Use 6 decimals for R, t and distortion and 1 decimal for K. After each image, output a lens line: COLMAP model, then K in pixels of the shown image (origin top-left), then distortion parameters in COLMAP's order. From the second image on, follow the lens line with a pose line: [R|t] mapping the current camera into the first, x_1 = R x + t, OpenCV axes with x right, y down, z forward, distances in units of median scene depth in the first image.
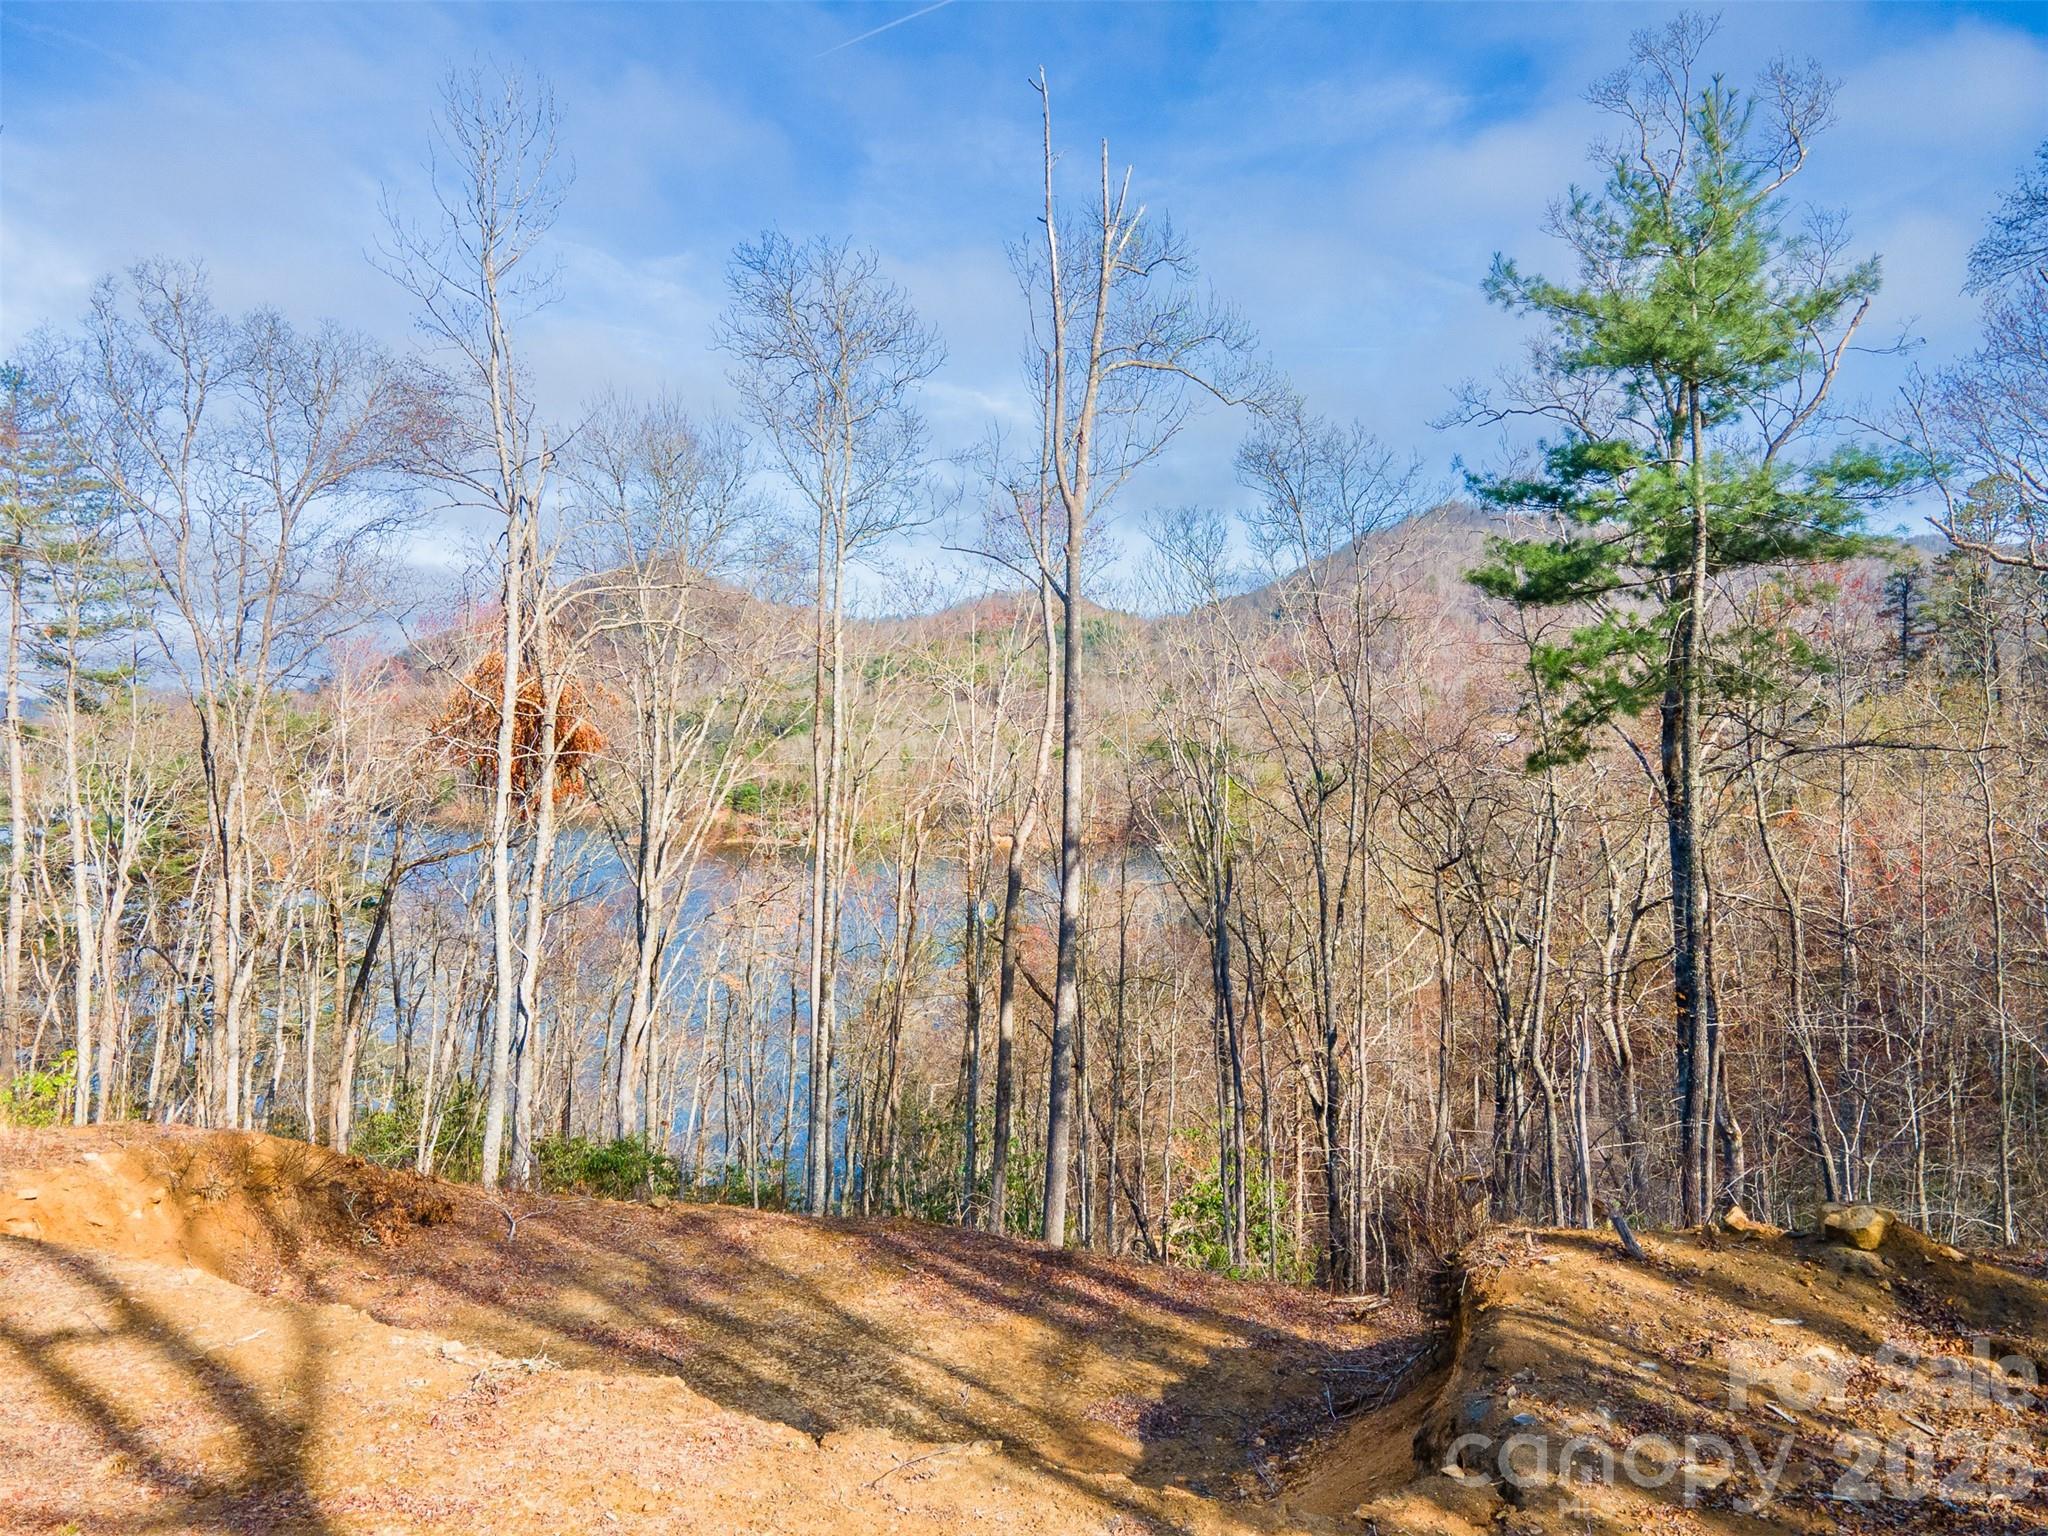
lens RADIAL K [[1467.2, 0, 1001.5], [0, 1467.2, 760.3], [0, 0, 1]] dist [-0.005534, 0.060581]
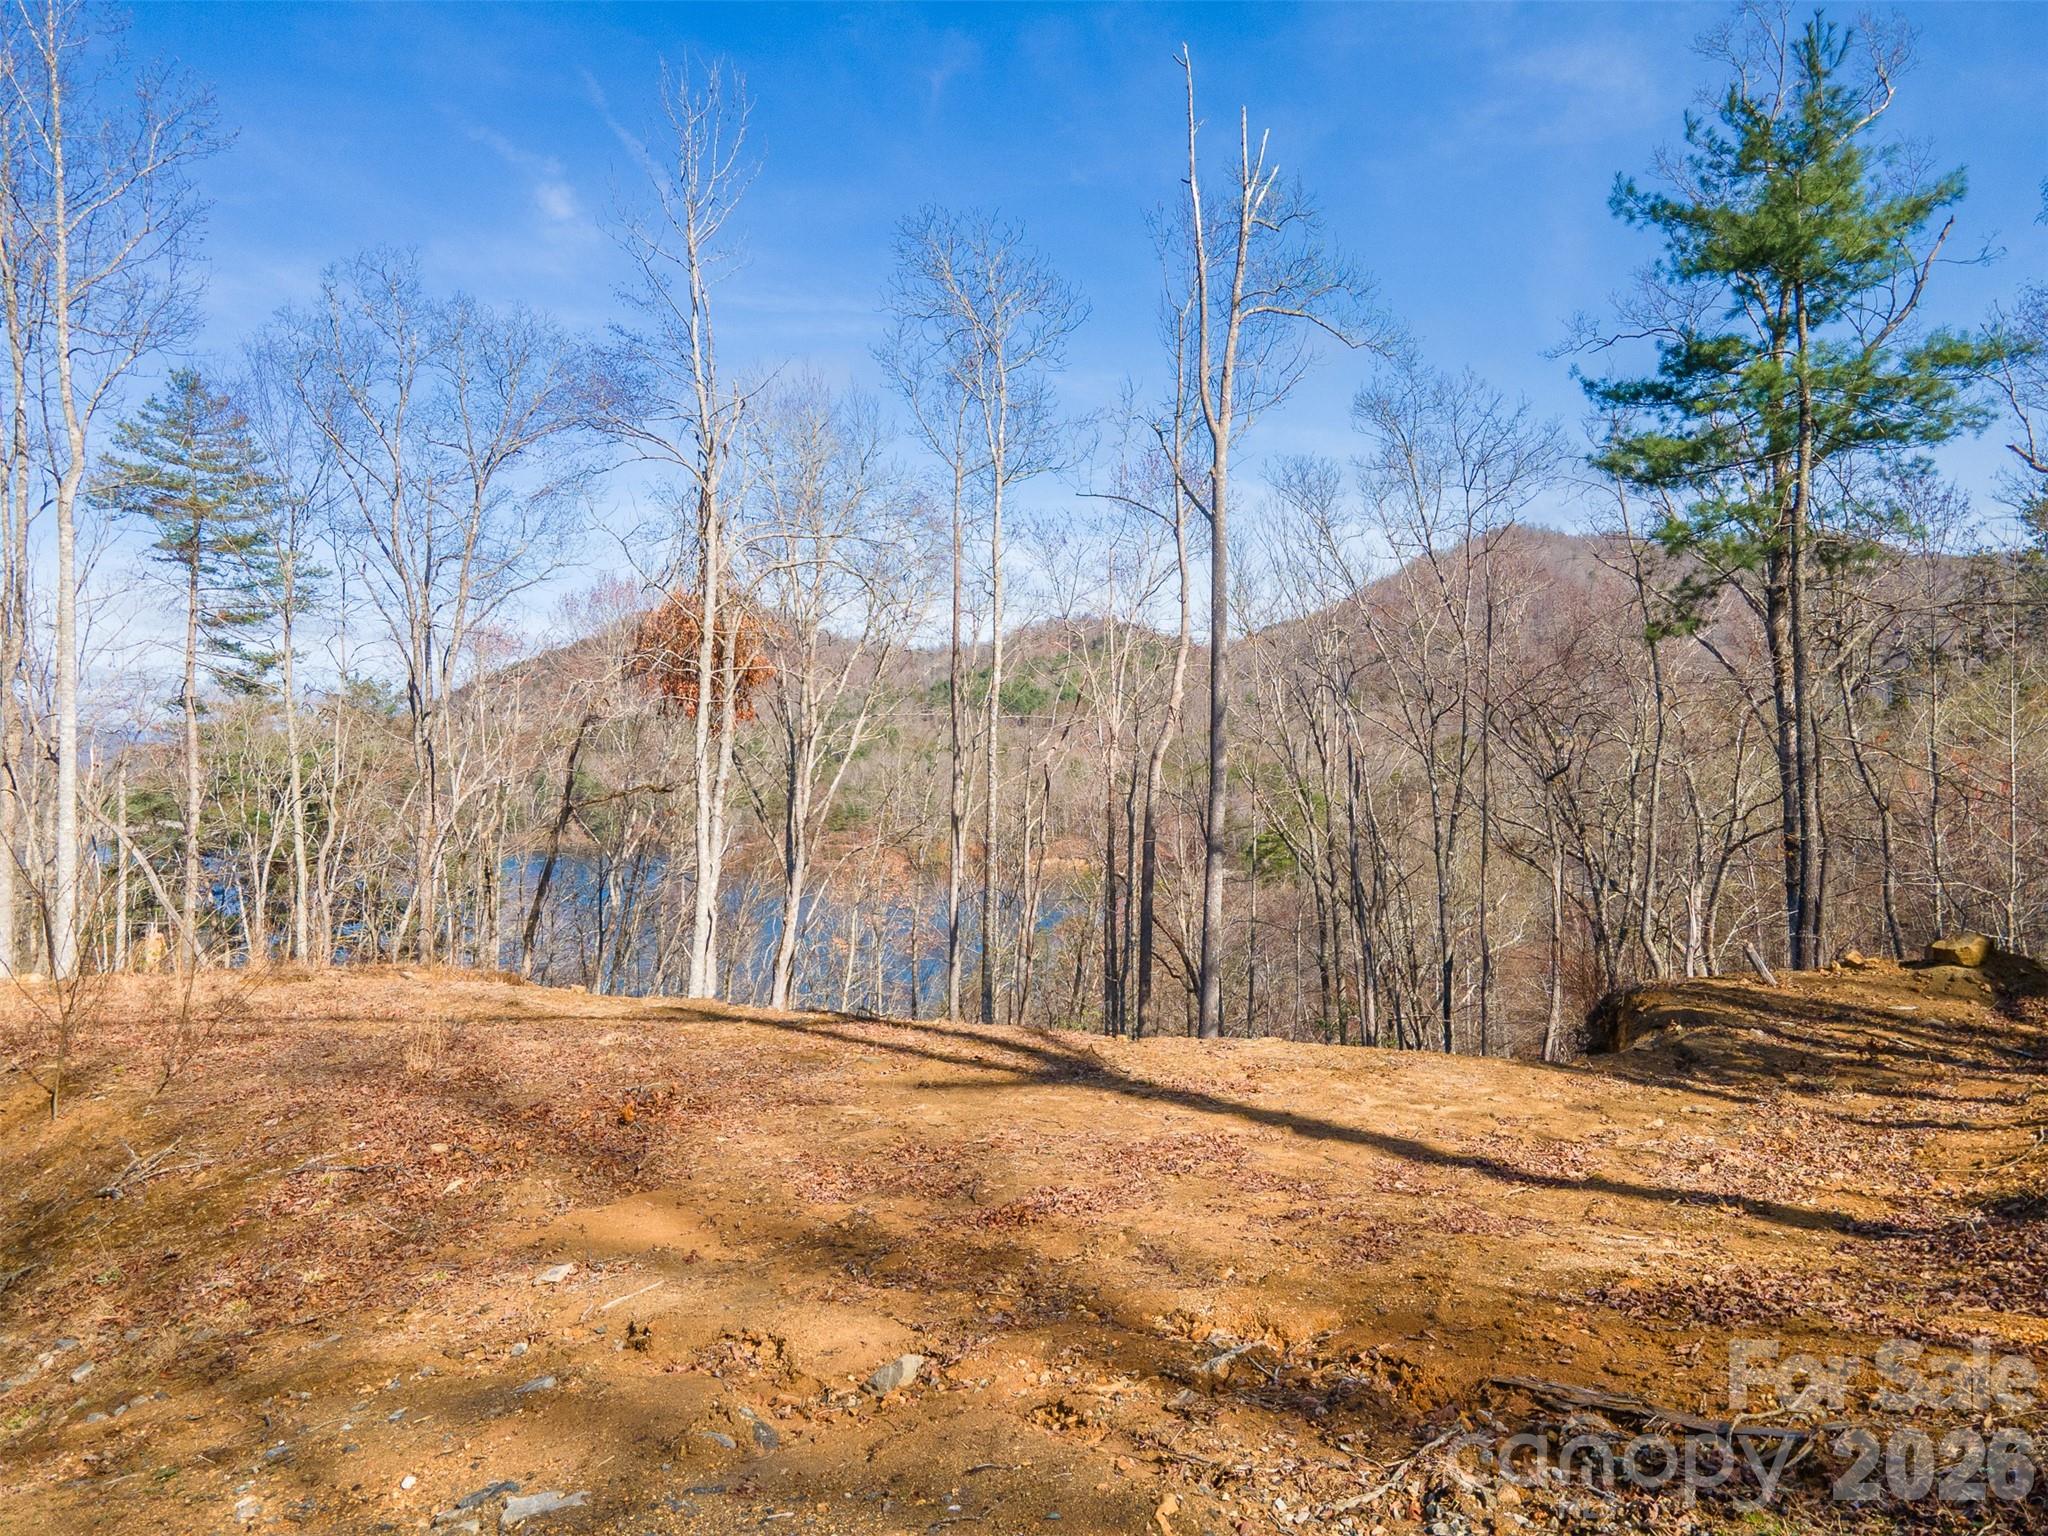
lens RADIAL K [[1459.2, 0, 997.7], [0, 1459.2, 762.4], [0, 0, 1]] dist [0.004841, 0.056809]
pose [[0.999159, -0.006912, -0.040412, -0.087624], [0.006240, 0.999841, -0.016724, 0.109759], [0.040521, 0.016458, 0.999043, -0.132025]]
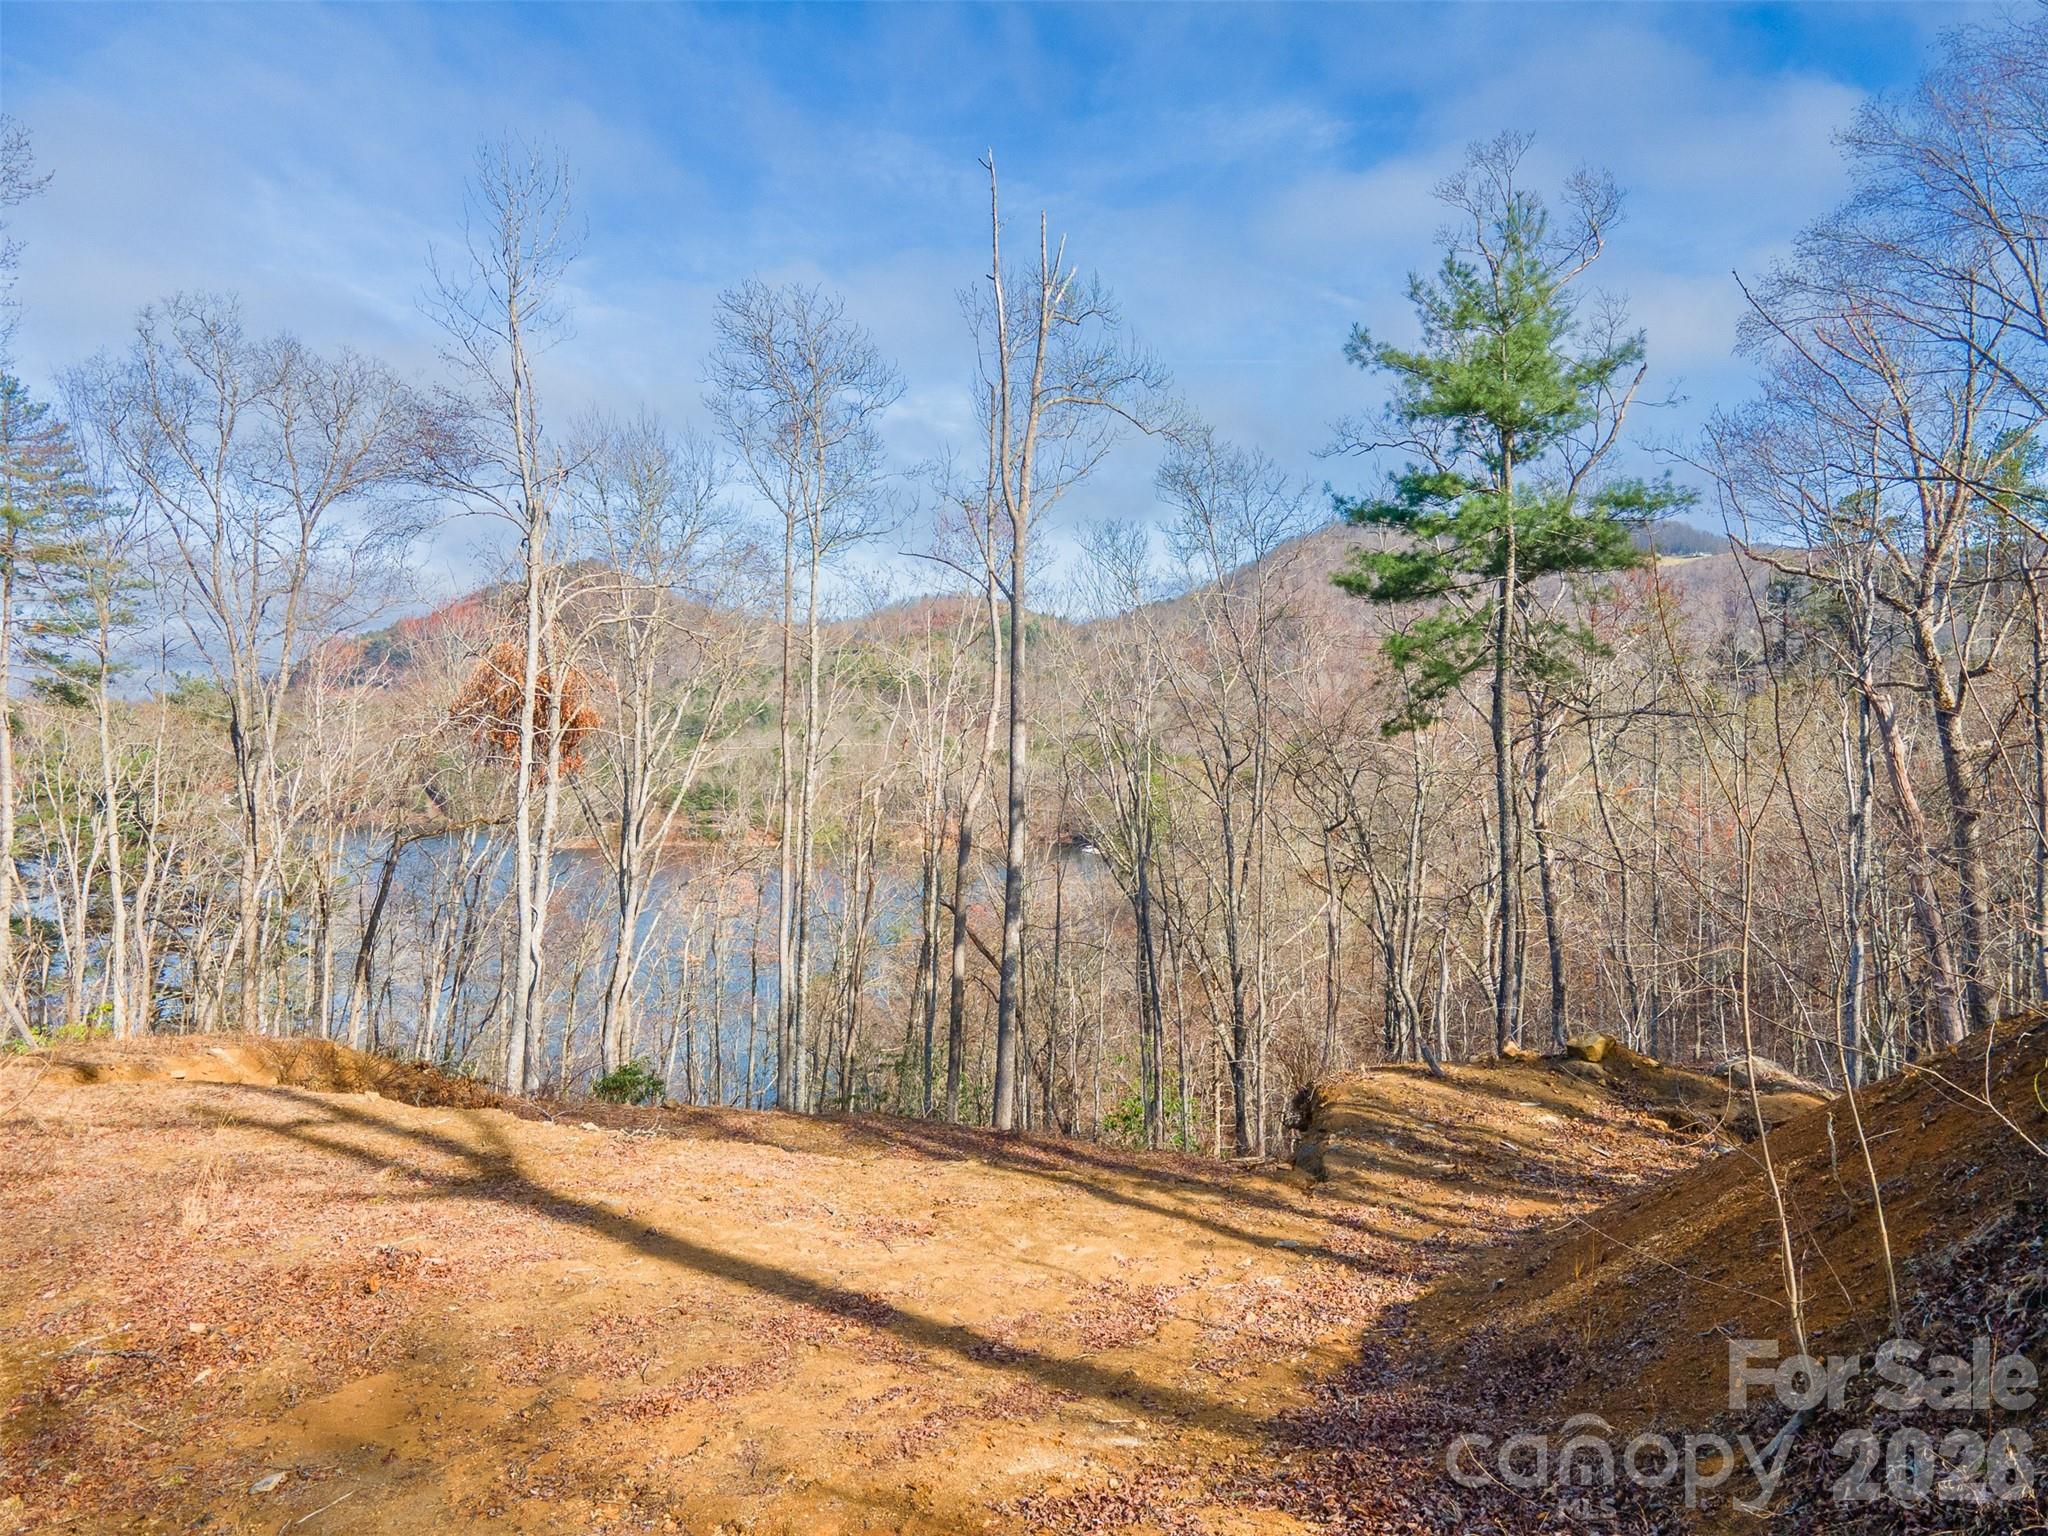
lens RADIAL K [[1467.2, 0, 1001.5], [0, 1467.2, 760.3], [0, 0, 1]] dist [-0.005534, 0.060581]
pose [[0.998846, -0.001539, 0.047999, -0.024855], [0.001678, 0.999995, -0.002841, 0.029530], [-0.047994, 0.002919, 0.998843, -0.218601]]
